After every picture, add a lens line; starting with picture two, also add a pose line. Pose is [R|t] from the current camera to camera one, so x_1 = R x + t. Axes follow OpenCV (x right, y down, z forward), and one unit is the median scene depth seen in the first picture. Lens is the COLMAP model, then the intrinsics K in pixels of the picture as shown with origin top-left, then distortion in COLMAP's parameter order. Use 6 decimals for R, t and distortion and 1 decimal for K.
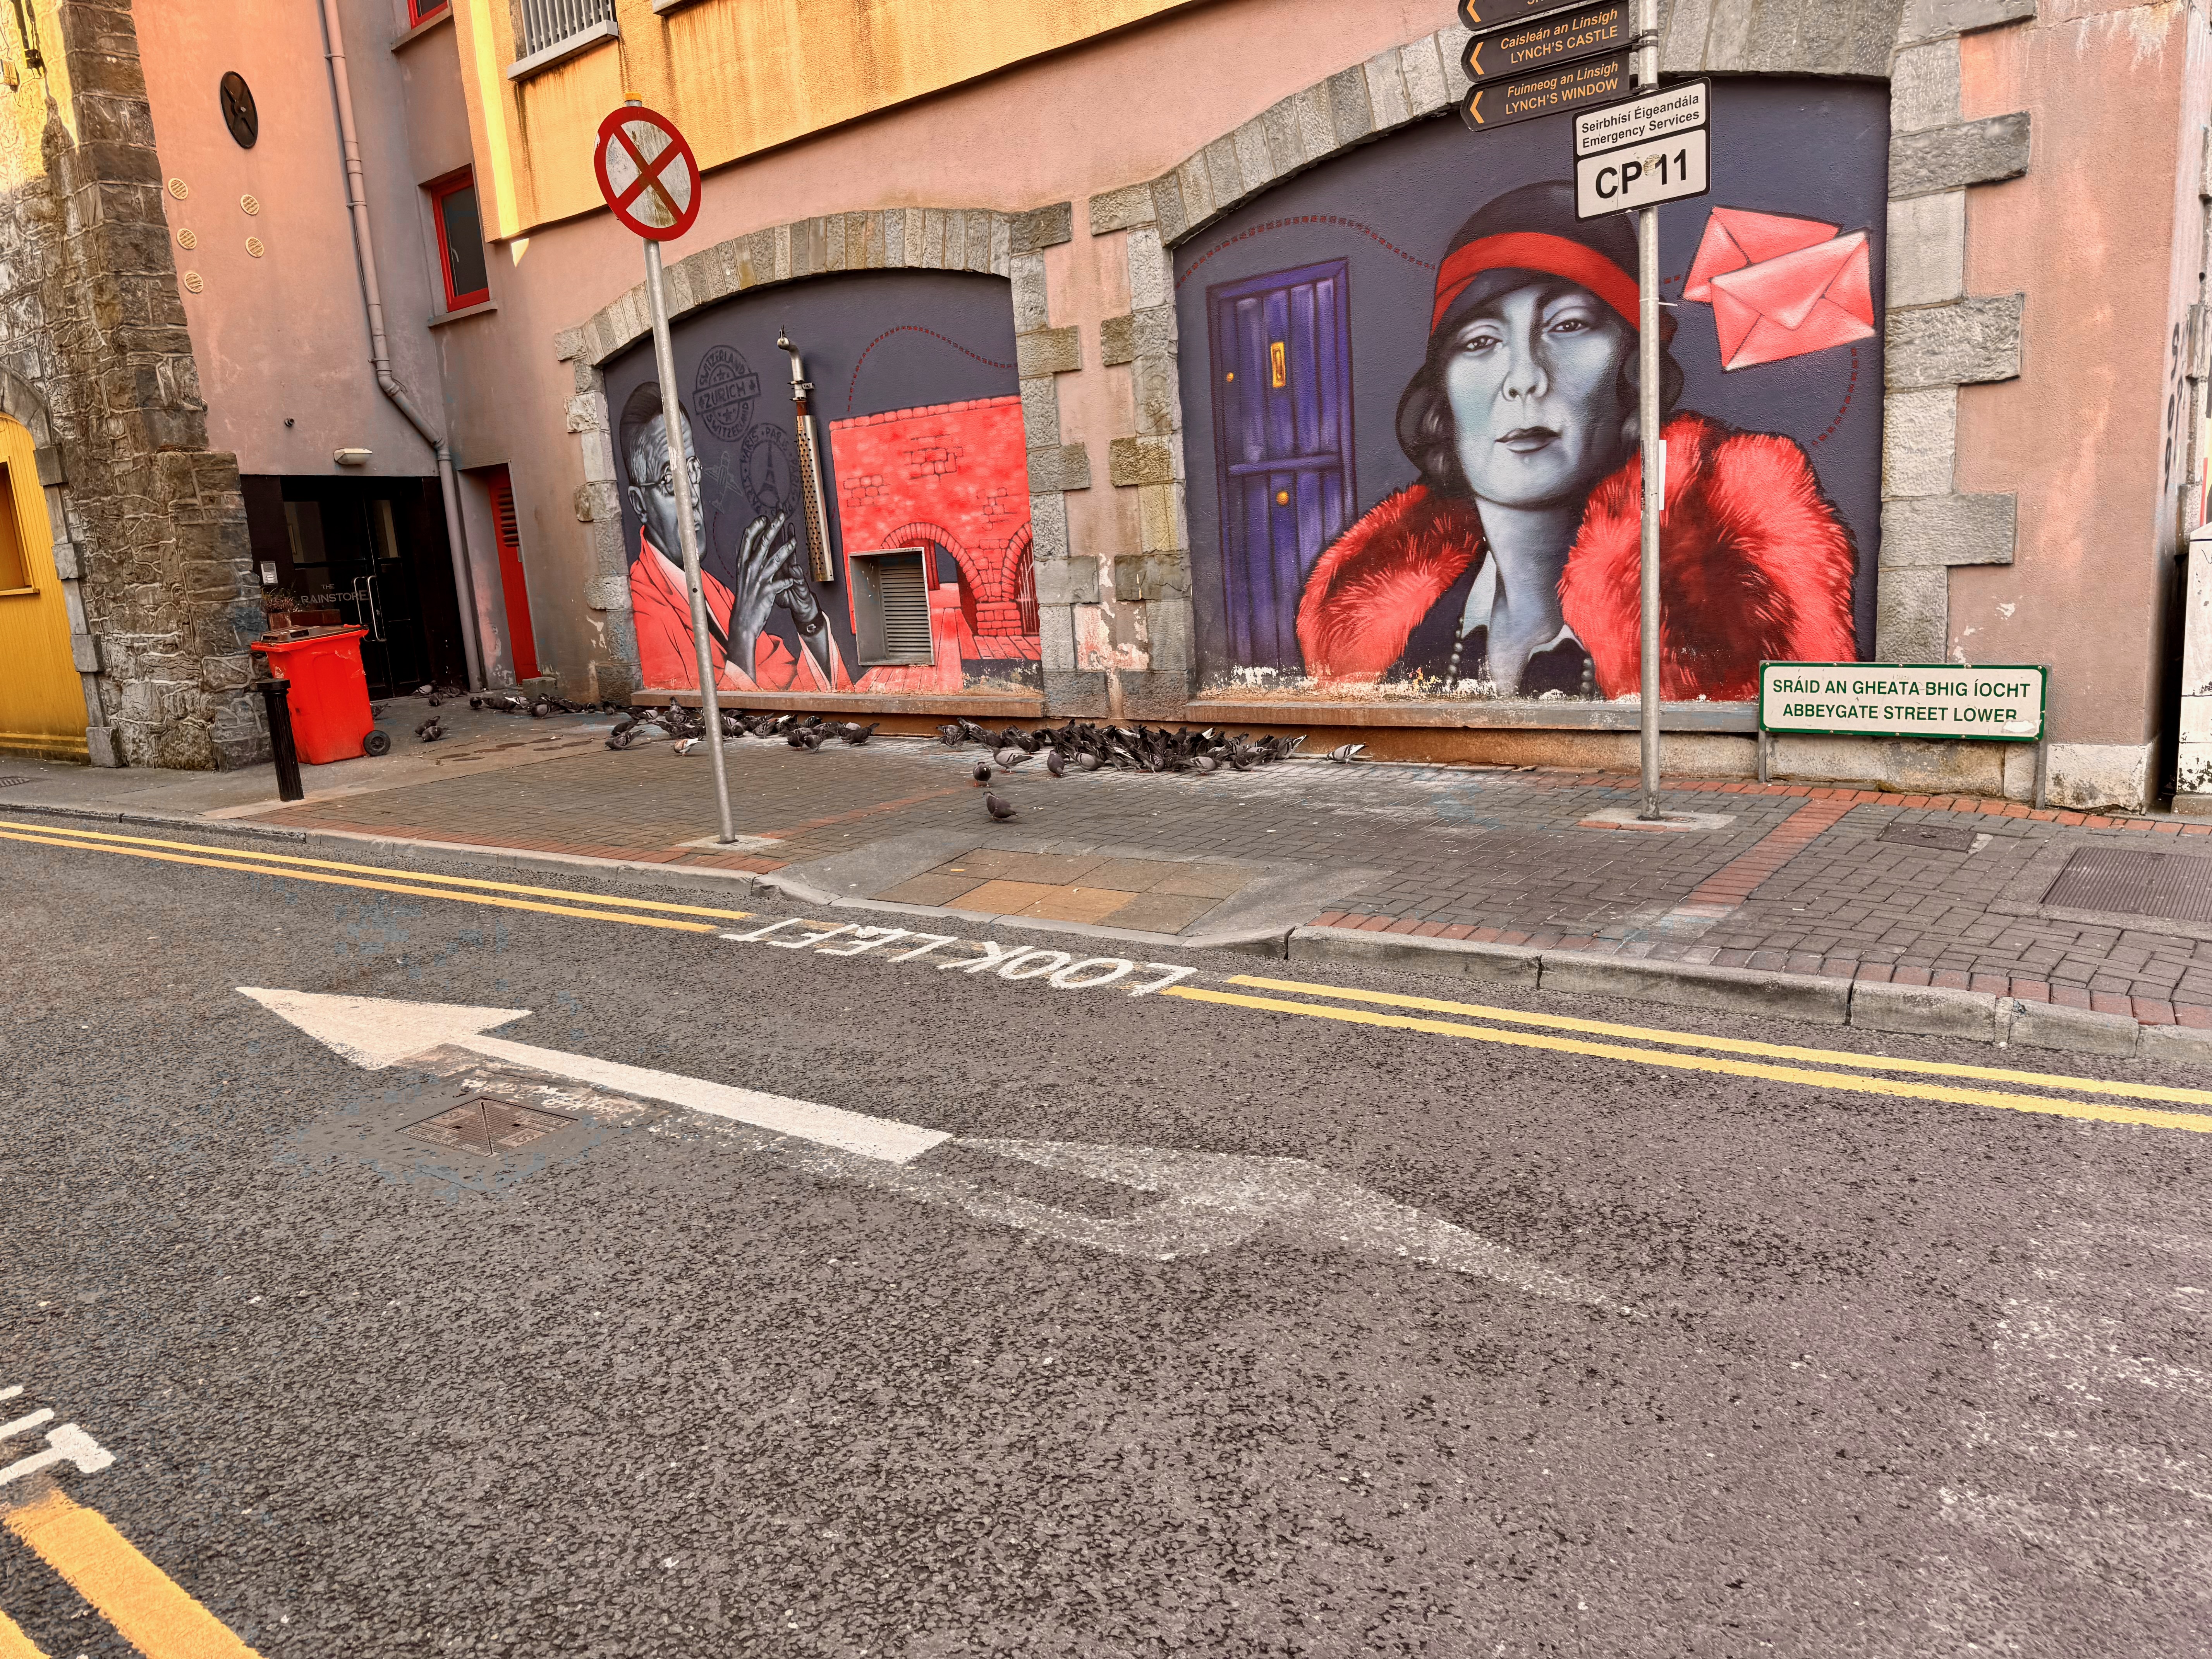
lens RADIAL K [[1583.3, 0, 1101.6], [0, 1583.3, 838.9], [0, 0, 1]] dist [0.010540, -0.004837]
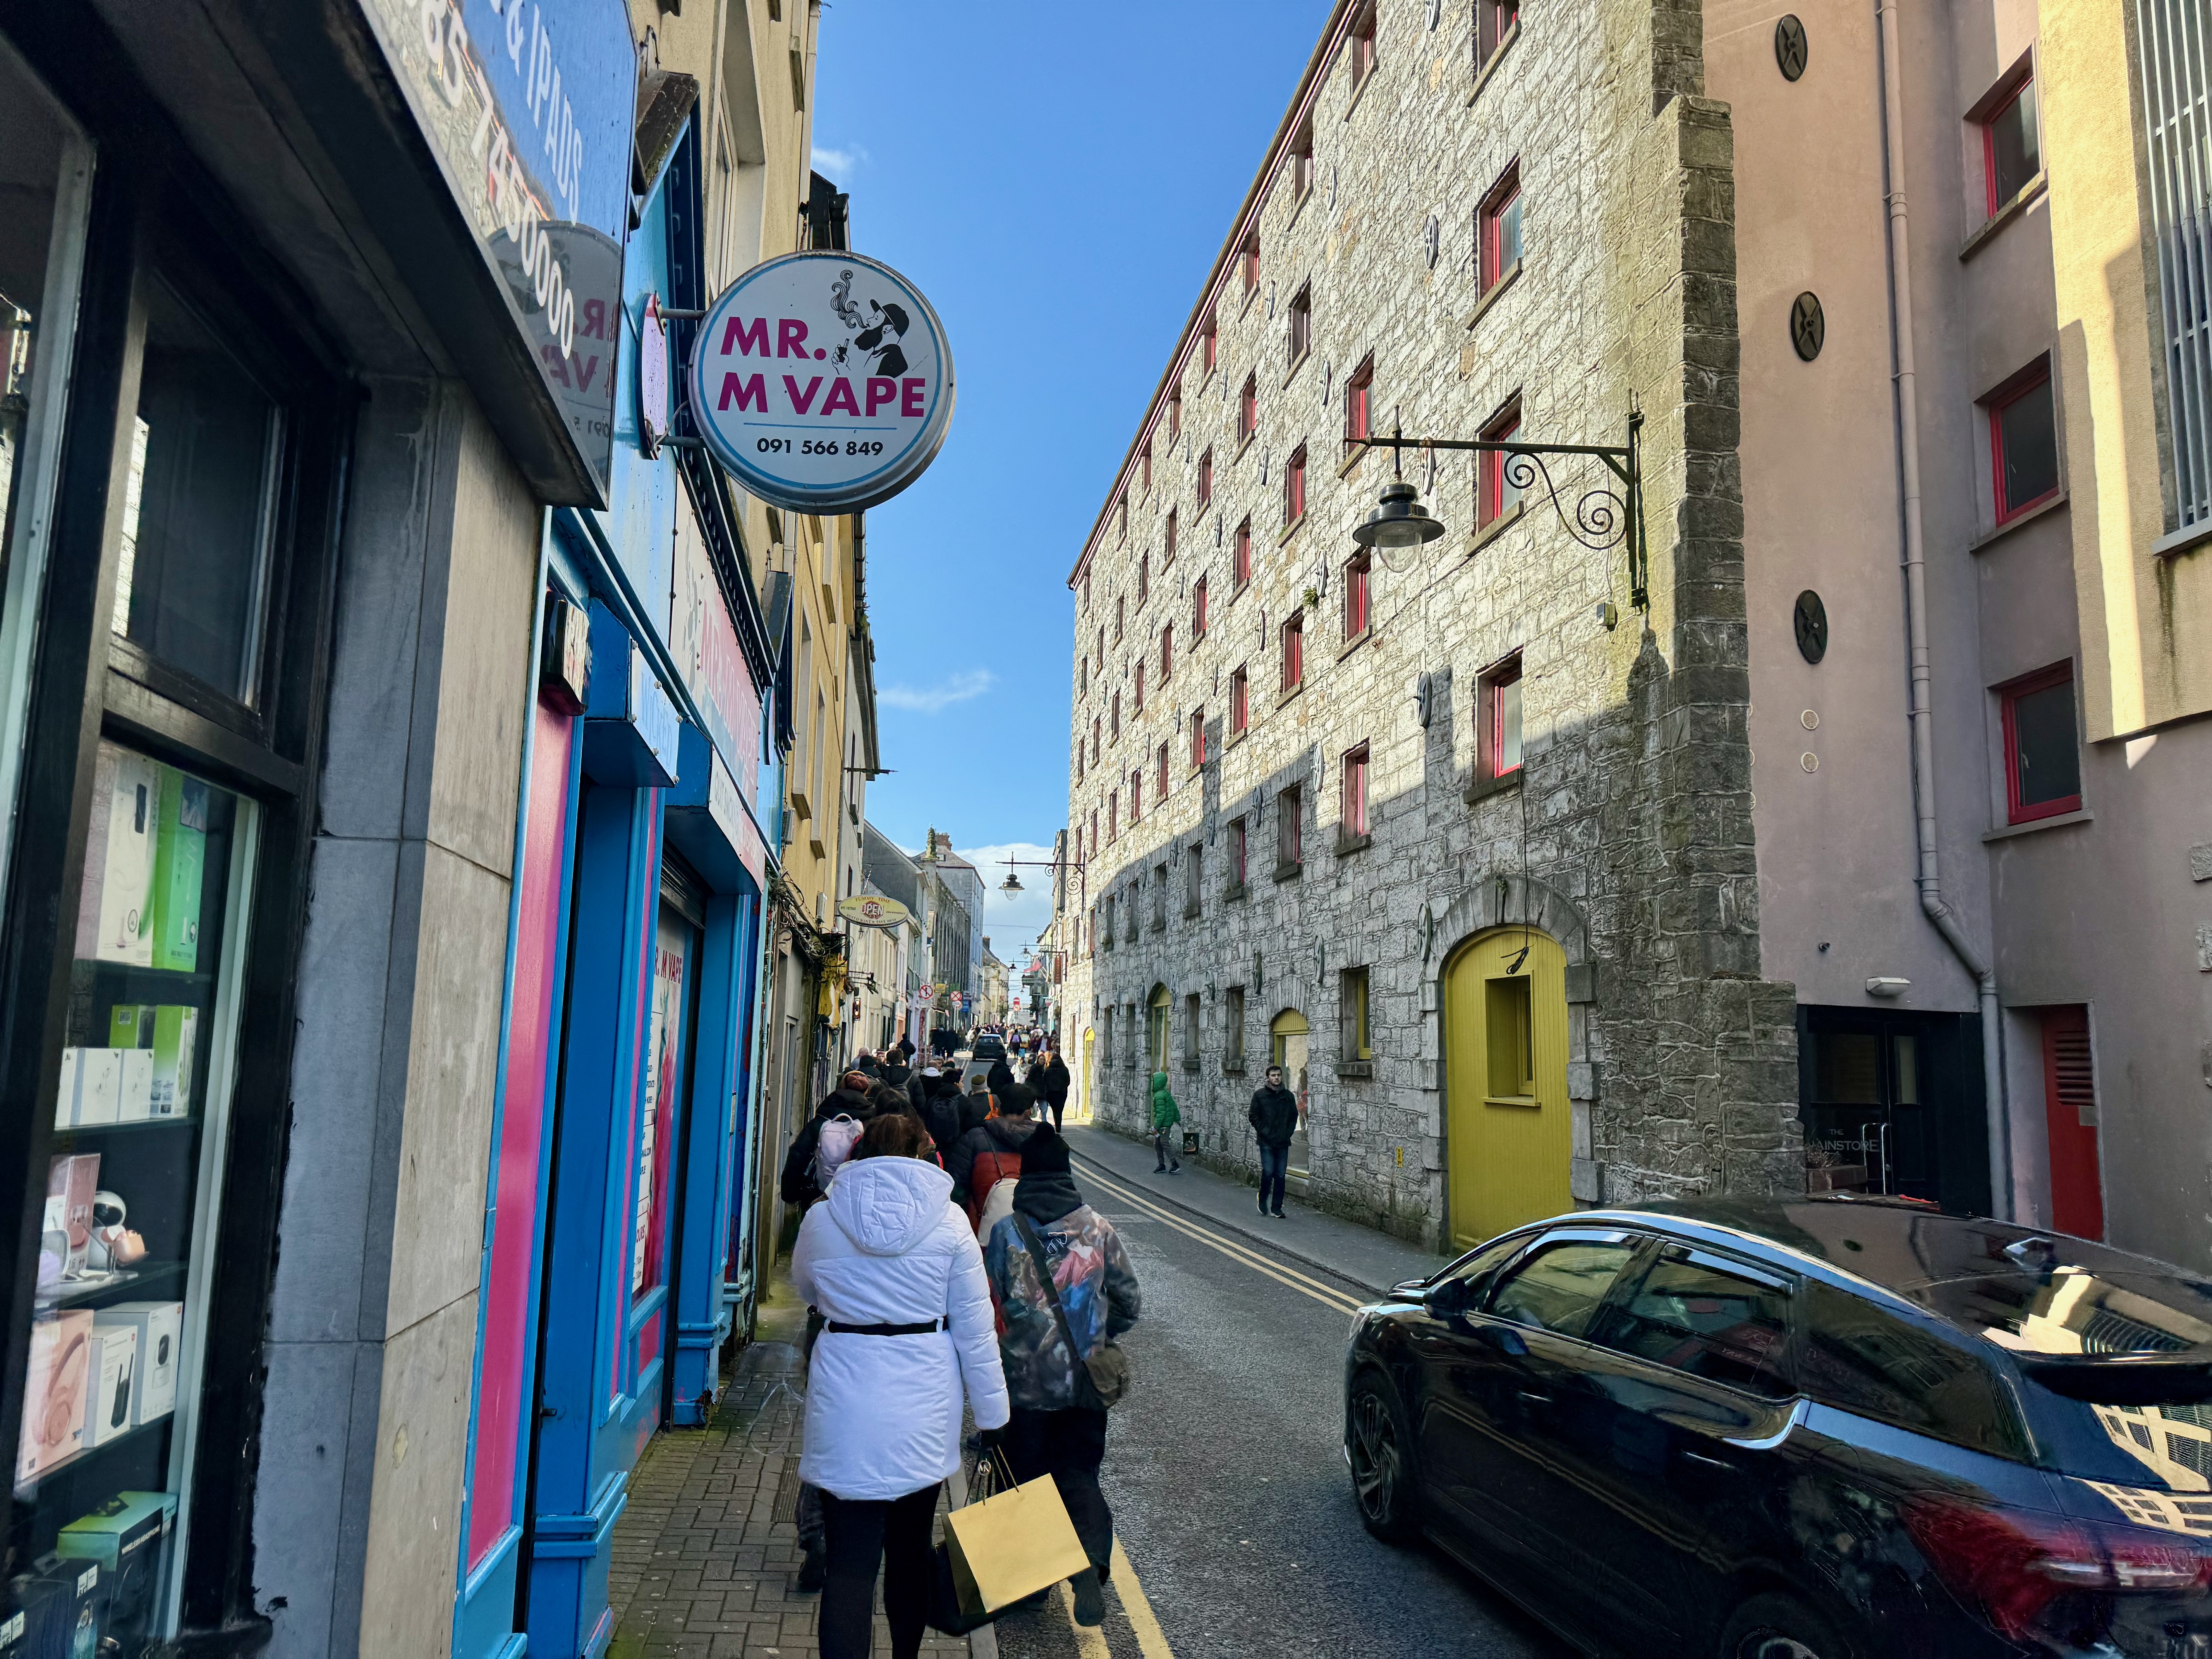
lens RADIAL K [[1583.3, 0, 1108.4], [0, 1583.3, 834.0], [0, 0, 1]] dist [0.010540, -0.004837]
pose [[0.713706, -0.016229, -0.700258, -0.192459], [-0.201509, 0.952710, -0.227459, -0.044070], [0.670834, 0.303447, 0.676684, 0.124252]]
